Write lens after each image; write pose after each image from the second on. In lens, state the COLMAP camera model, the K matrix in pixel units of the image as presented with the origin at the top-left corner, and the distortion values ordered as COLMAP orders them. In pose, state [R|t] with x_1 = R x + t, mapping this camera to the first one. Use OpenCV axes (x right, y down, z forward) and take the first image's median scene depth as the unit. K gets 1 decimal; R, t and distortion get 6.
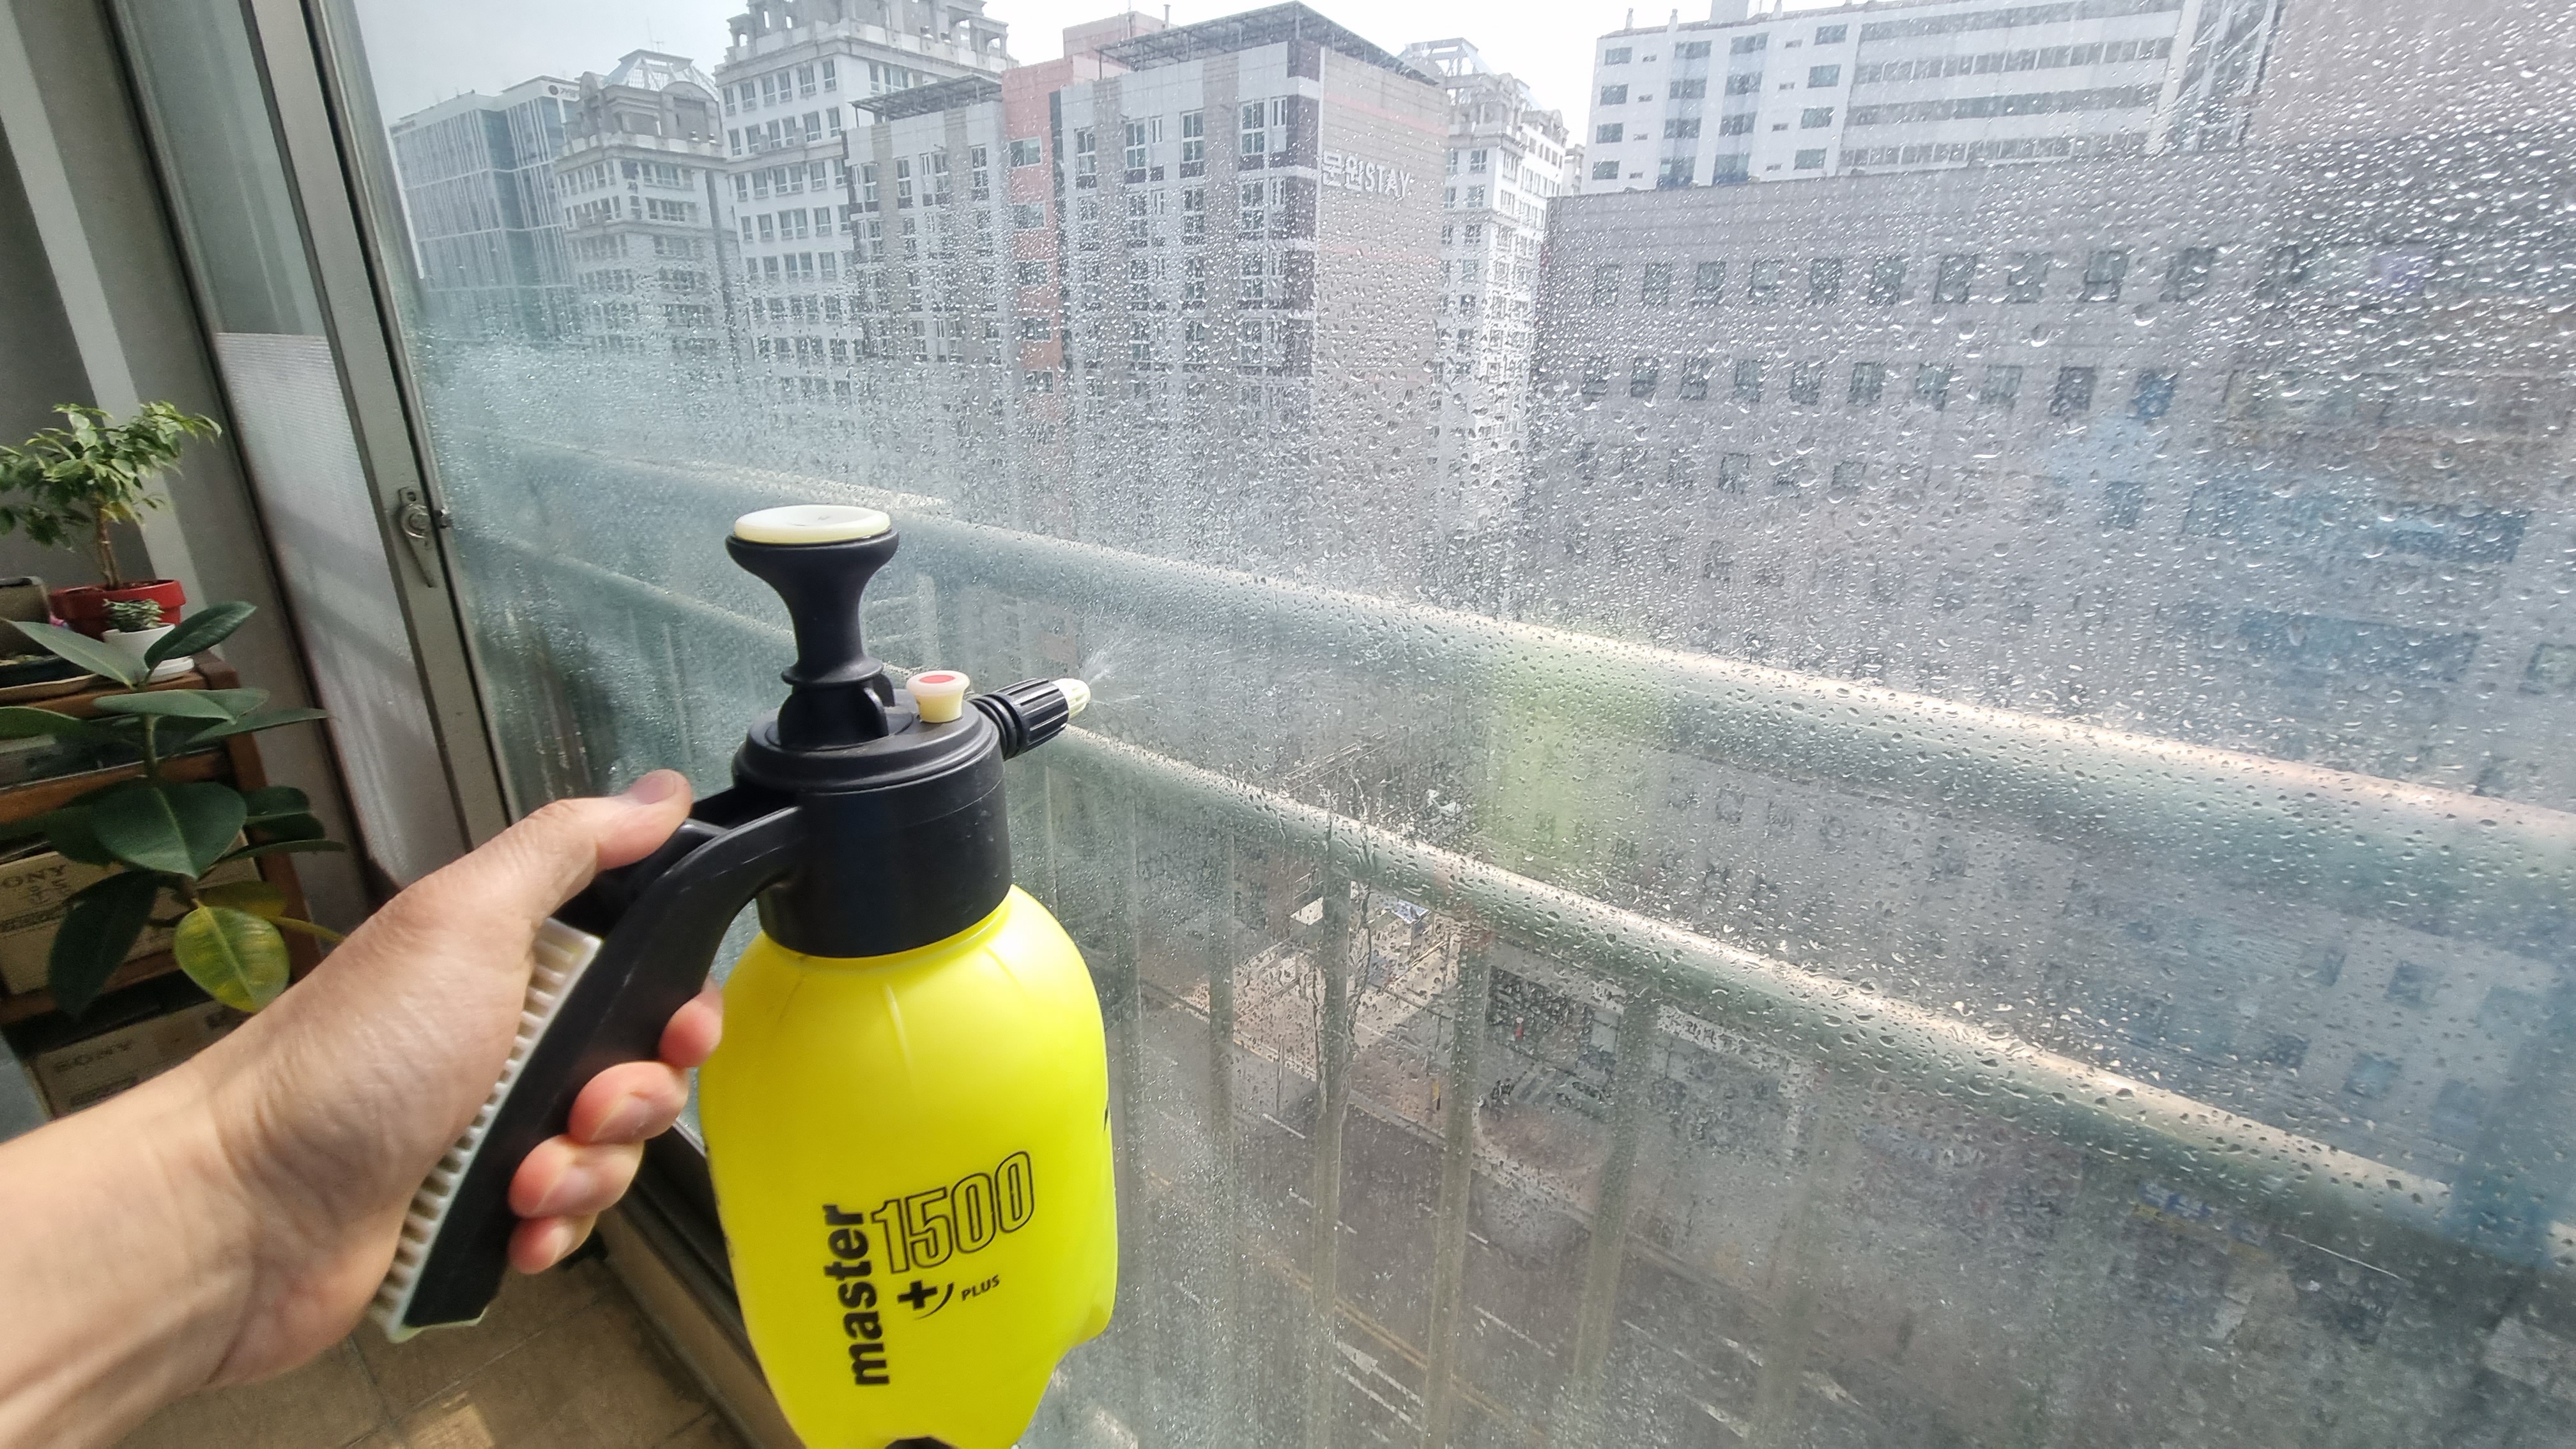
lens RADIAL K [[1059.9, 0, 1278.6], [0, 1059.9, 724.4], [0, 0, 1]] dist [0.003672, 0.000128]
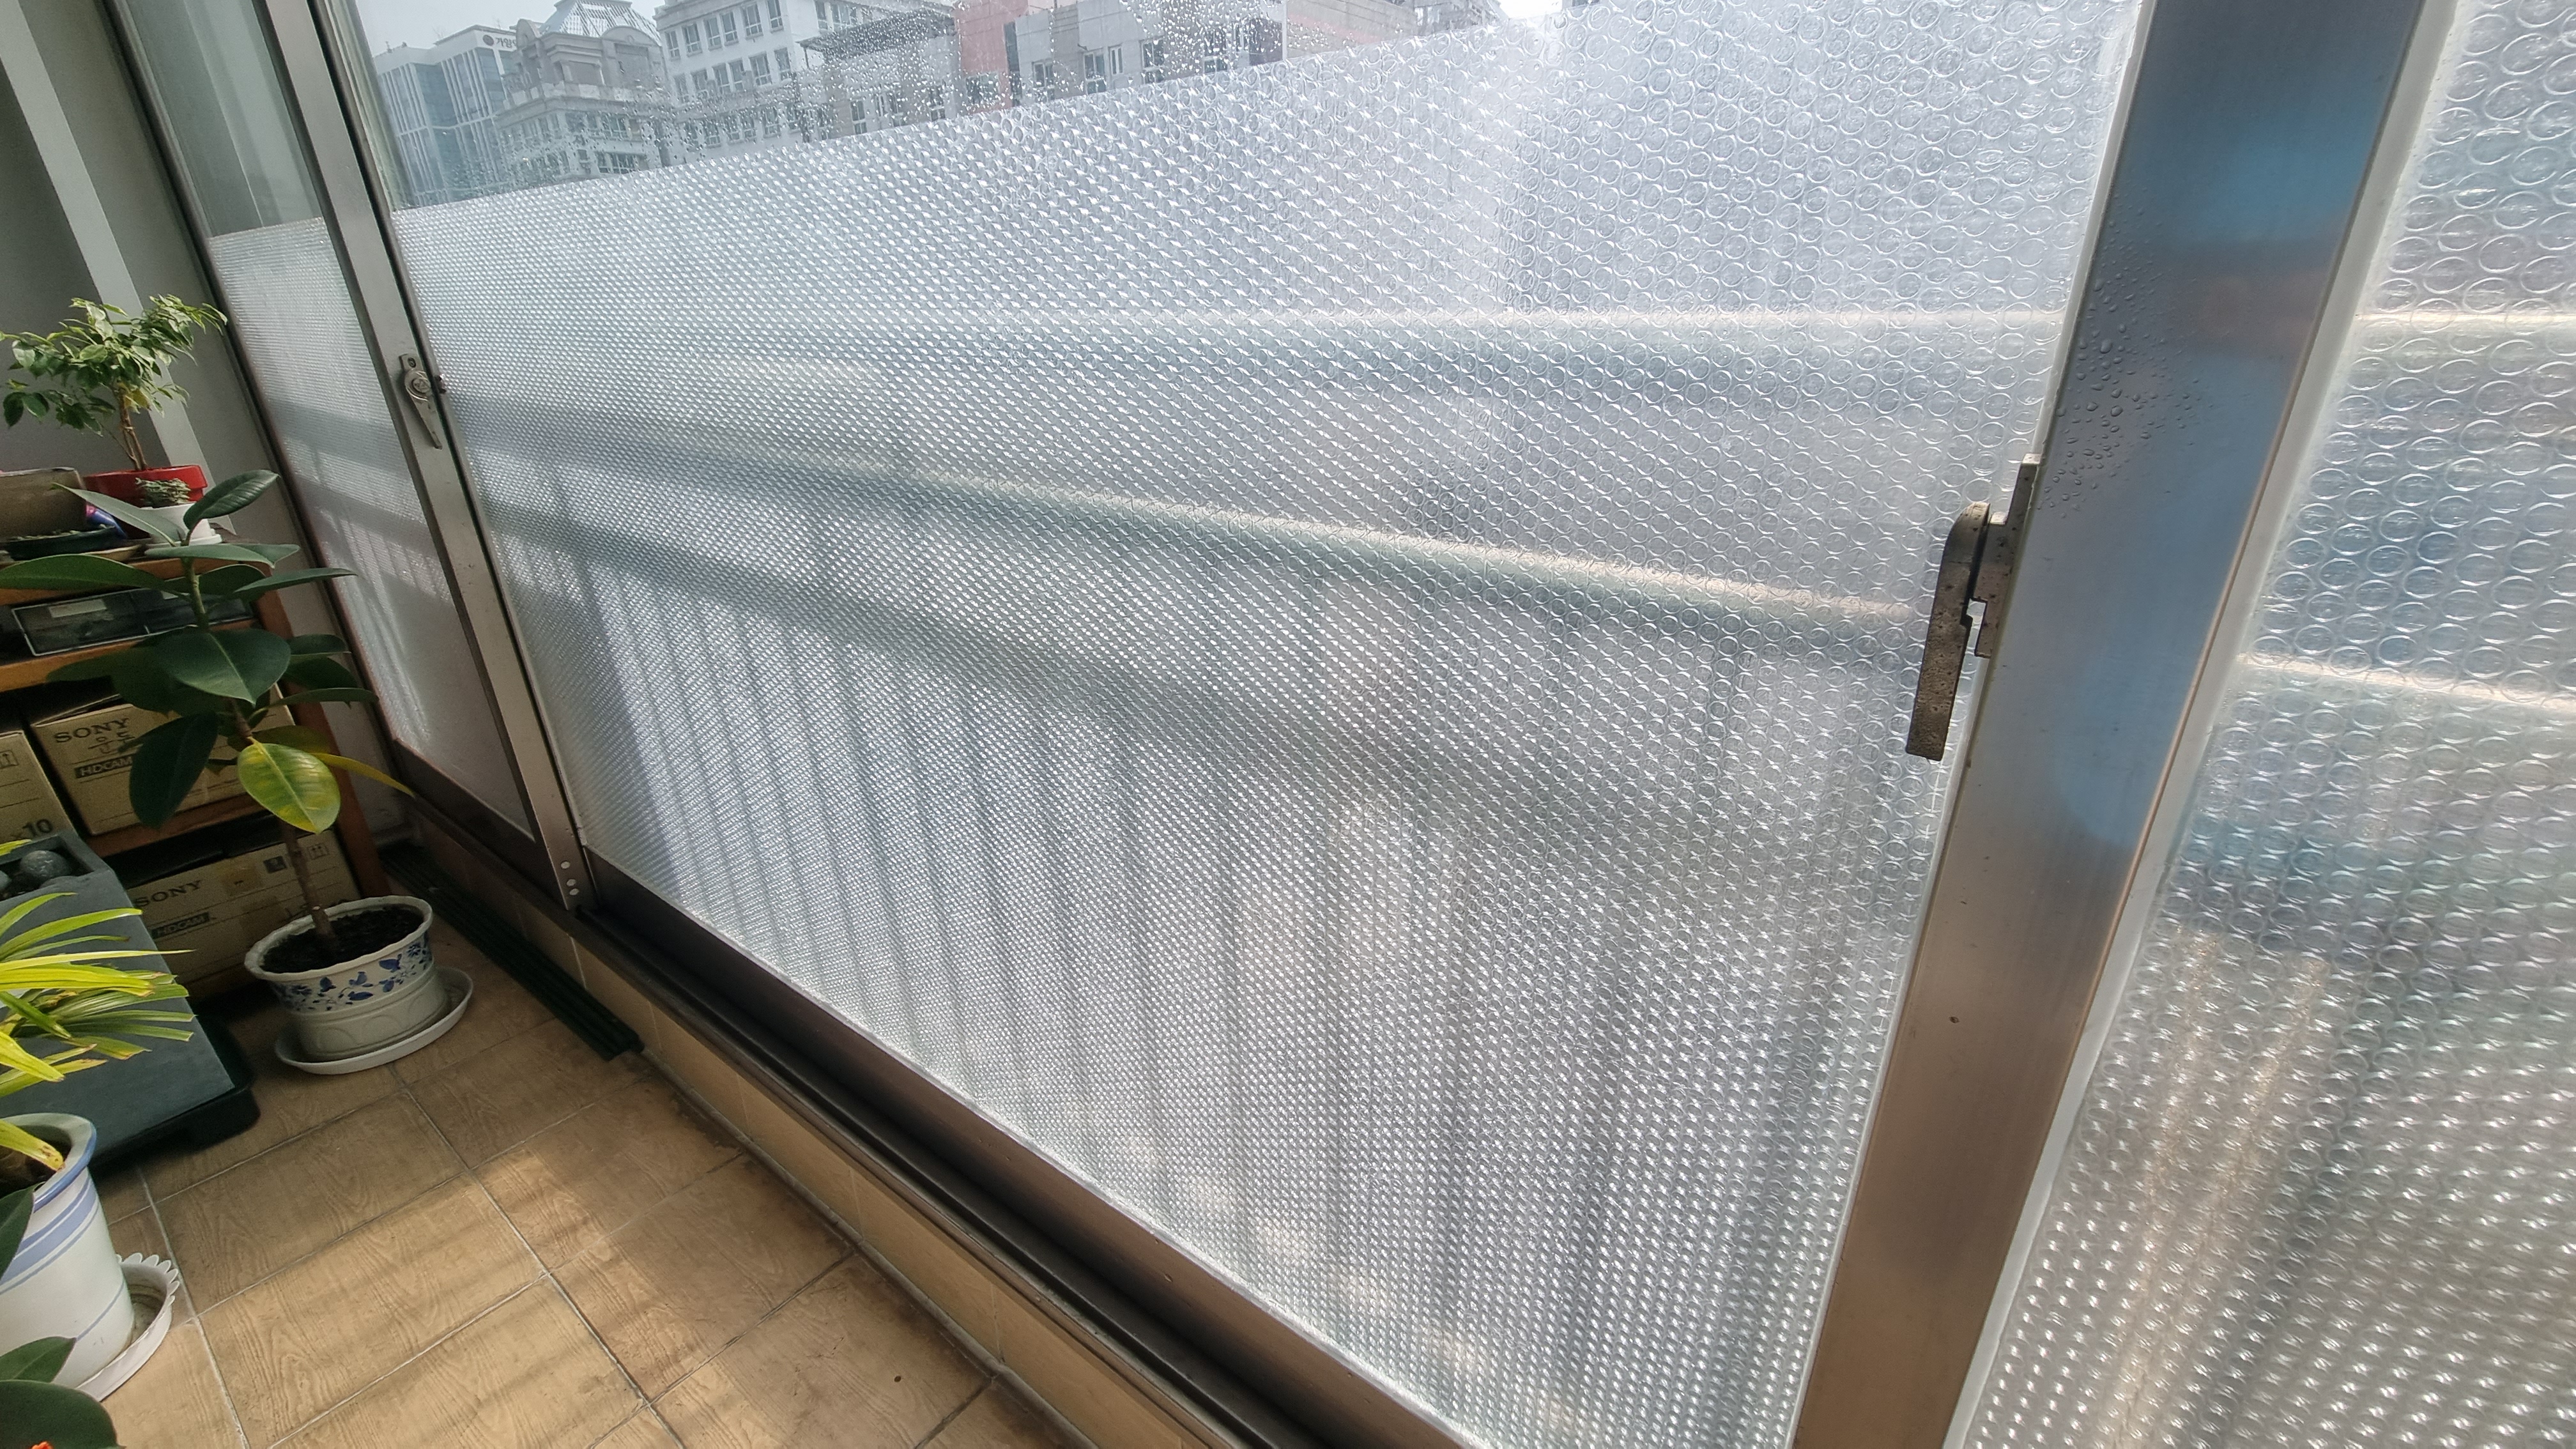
lens RADIAL K [[1052.1, 0, 1288.0], [0, 1052.1, 724.5], [0, 0, 1]] dist [-0.000489, 0.000407]
pose [[0.998898, -0.044316, 0.015473, 0.056945], [0.043383, 0.997479, 0.056165, 0.130006], [-0.017923, -0.055432, 0.998302, -0.121393]]
